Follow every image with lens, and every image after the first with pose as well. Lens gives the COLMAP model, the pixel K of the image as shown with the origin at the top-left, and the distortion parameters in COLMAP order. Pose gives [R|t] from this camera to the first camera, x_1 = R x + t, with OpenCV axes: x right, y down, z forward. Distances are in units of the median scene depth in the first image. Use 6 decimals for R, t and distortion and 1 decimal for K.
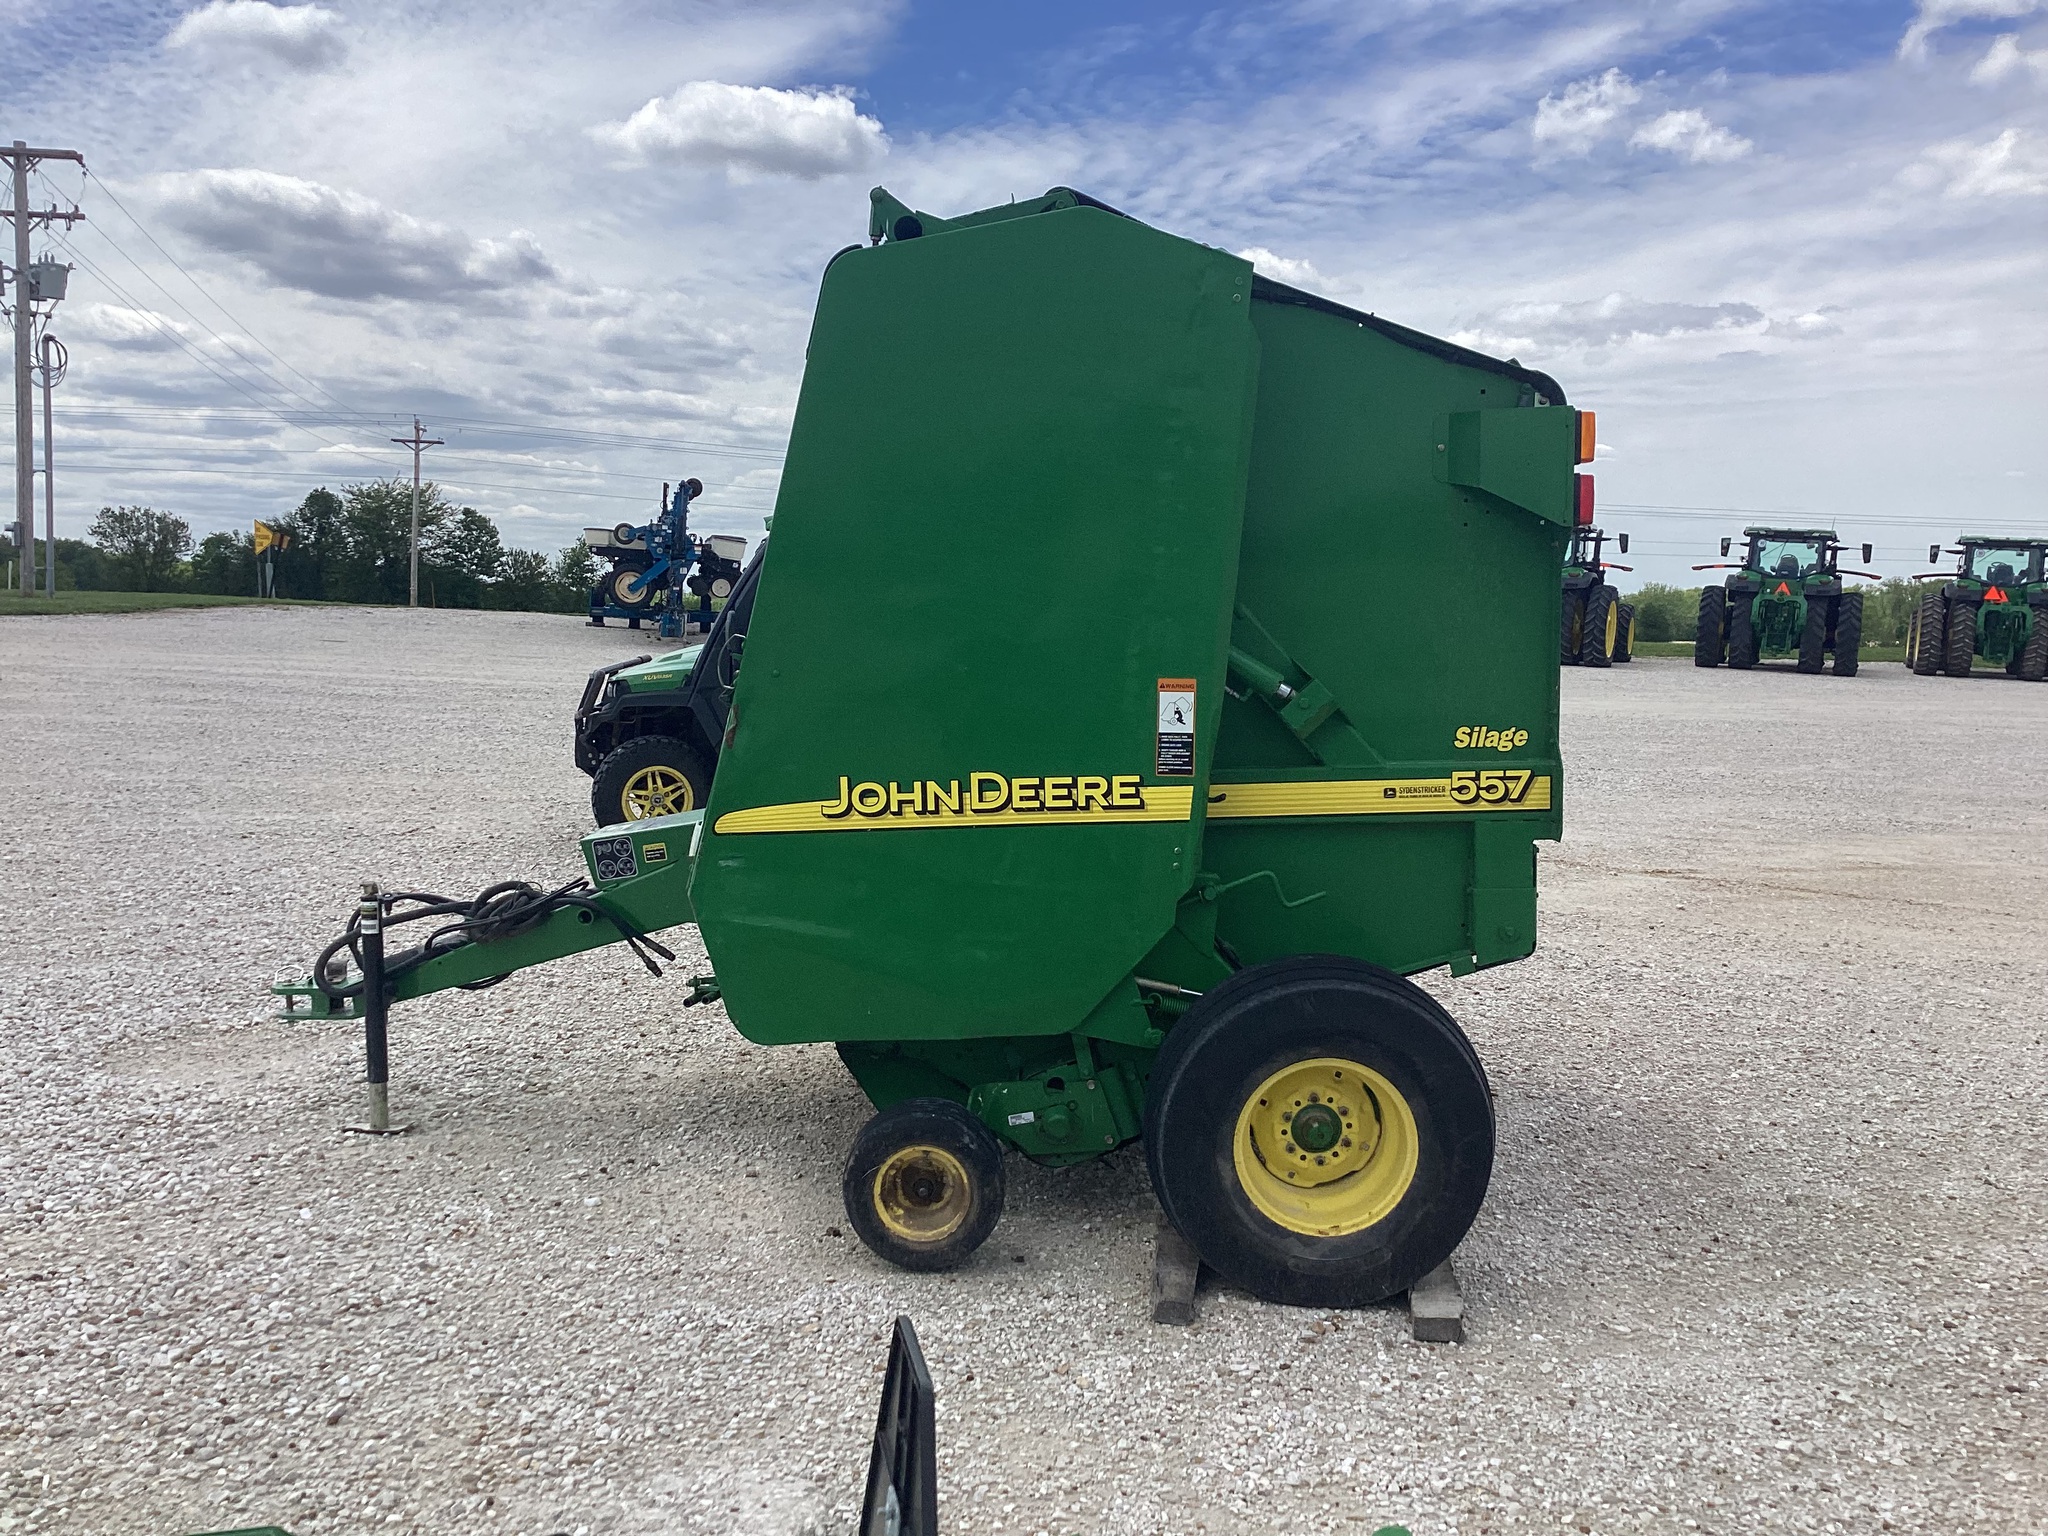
lens RADIAL K [[1865.4, 0, 1010.3], [0, 1865.4, 776.3], [0, 0, 1]] dist [0.065077, -0.116865]
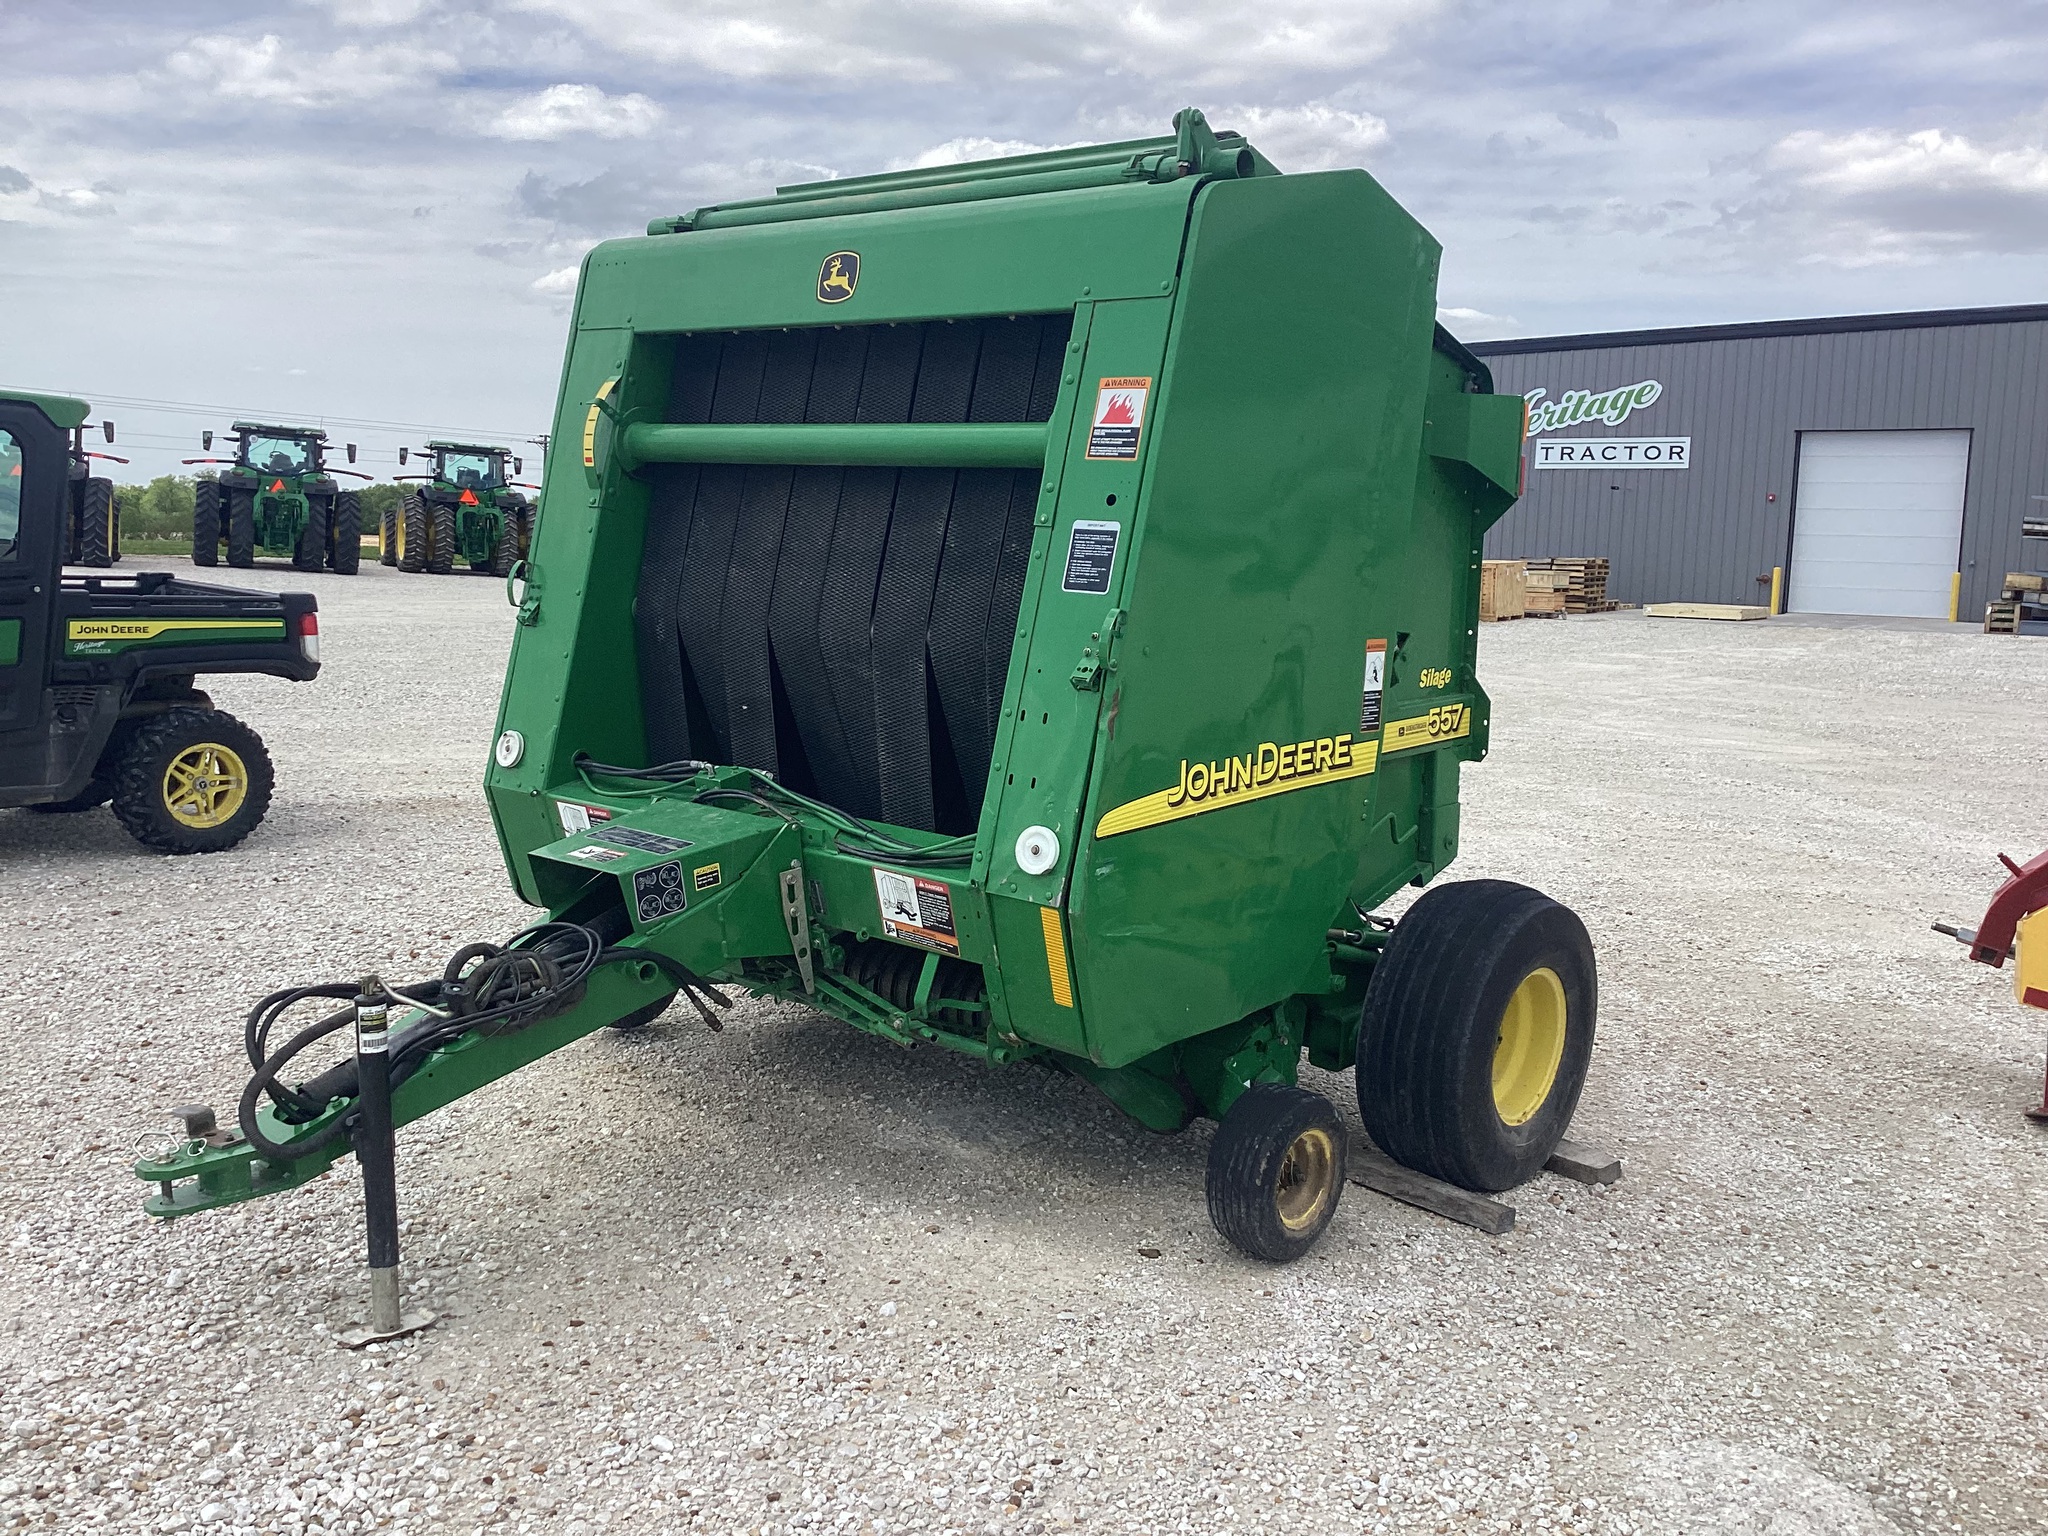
lens RADIAL K [[1852.4, 0, 1034.0], [0, 1852.4, 777.6], [0, 0, 1]] dist [0.097351, -0.200216]
pose [[0.653279, -0.094382, 0.751212, -0.779486], [0.050167, 0.995415, 0.081437, -0.065545], [-0.755454, -0.015515, 0.655018, 0.436340]]
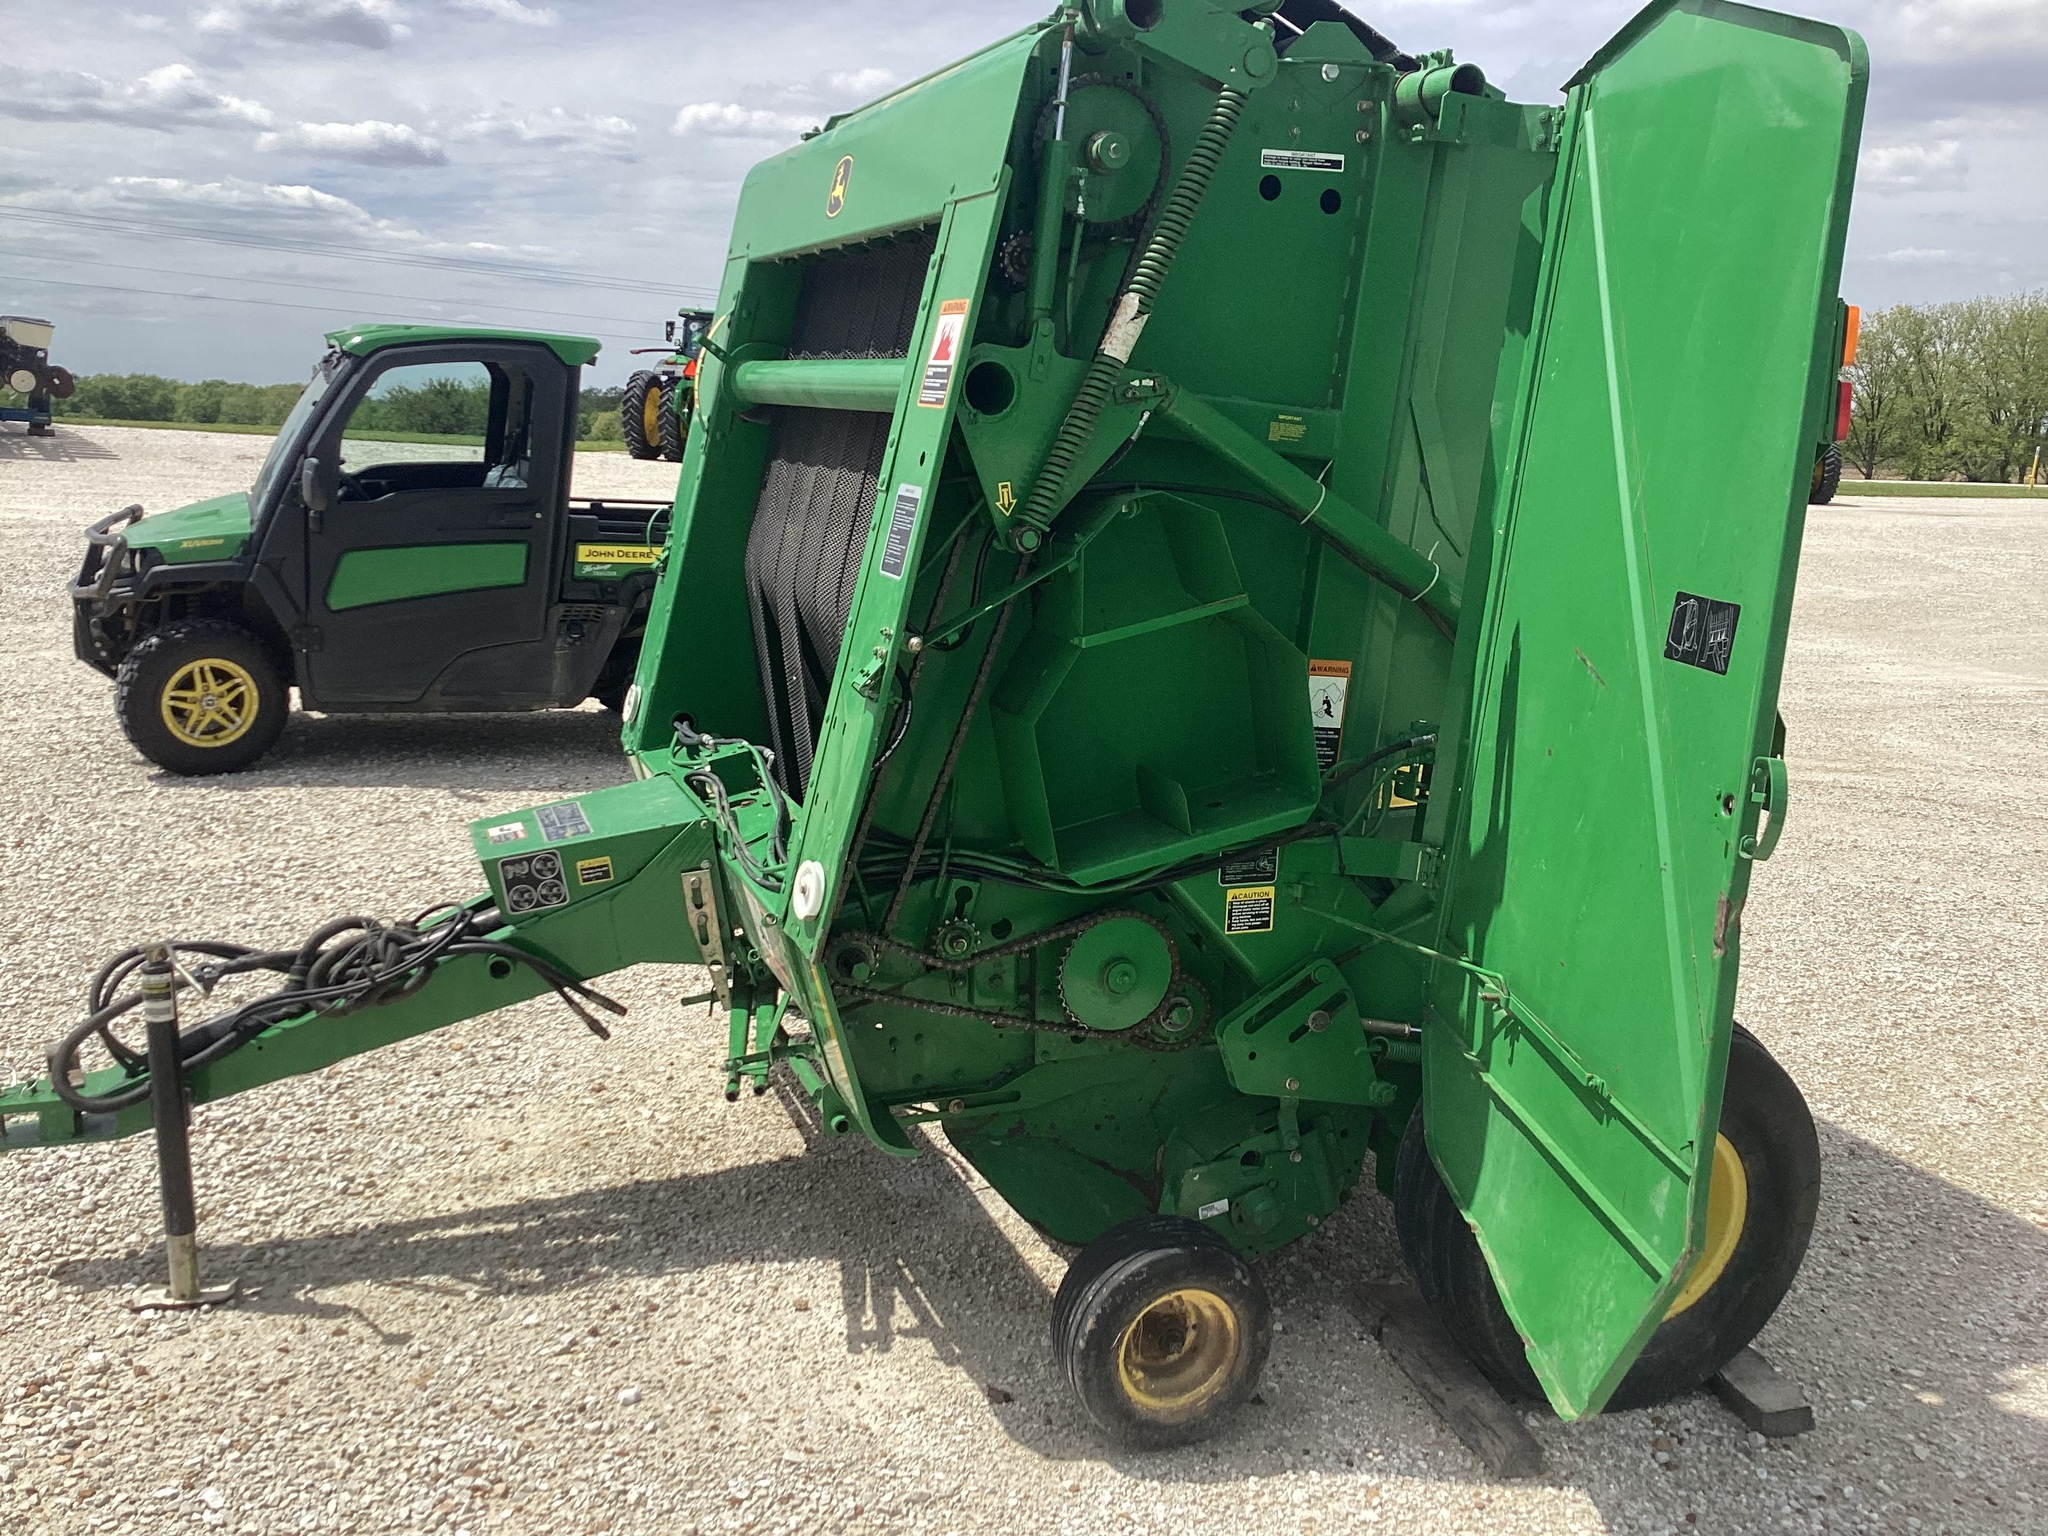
lens RADIAL K [[1865.4, 0, 1010.3], [0, 1865.4, 776.3], [0, 0, 1]] dist [0.065077, -0.116865]
pose [[0.935040, -0.053595, 0.350468, -0.330038], [0.016121, 0.993913, 0.108982, -0.079757], [-0.354176, -0.096253, 0.930212, 0.322618]]
